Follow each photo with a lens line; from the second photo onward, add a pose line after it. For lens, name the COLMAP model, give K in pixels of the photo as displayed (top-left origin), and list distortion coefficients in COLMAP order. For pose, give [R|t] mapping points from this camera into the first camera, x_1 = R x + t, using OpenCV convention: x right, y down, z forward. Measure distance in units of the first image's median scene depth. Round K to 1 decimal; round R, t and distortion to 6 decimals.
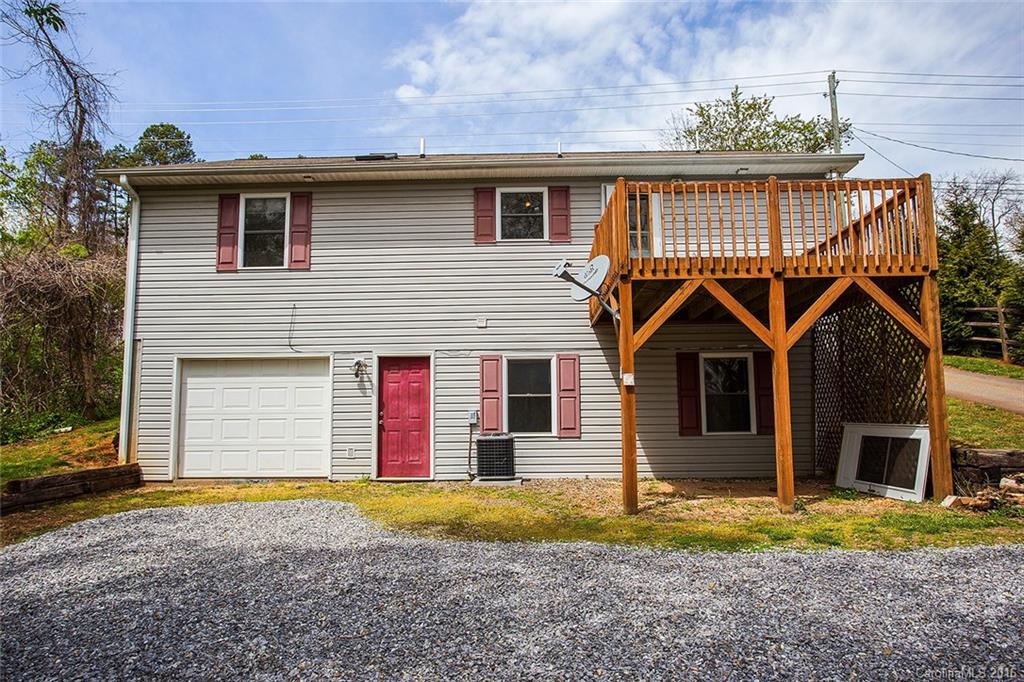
lens RADIAL K [[734.8, 0, 512.0], [0, 734.8, 315.4], [0, 0, 1]] dist [0.033681, 0.000272]
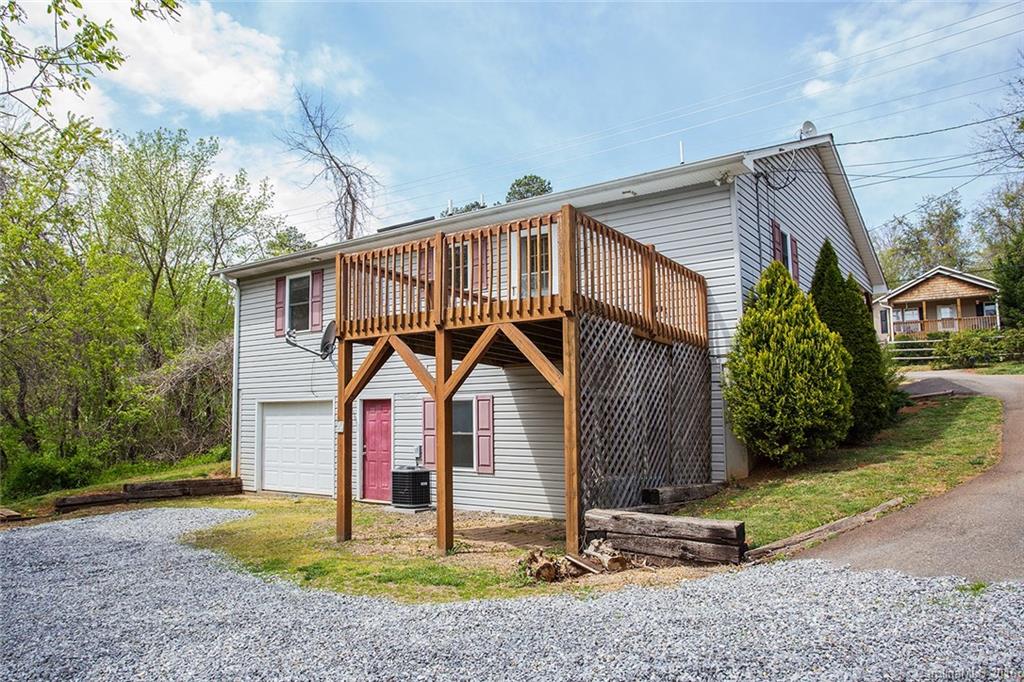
lens RADIAL K [[728.1, 0, 512.0], [0, 728.1, 341.0], [0, 0, 1]] dist [-0.008957, -0.000854]
pose [[0.825863, -0.058095, -0.560870, 0.701867], [0.066198, 0.997789, -0.005876, -0.015960], [0.559972, -0.032276, 0.827883, 0.154950]]
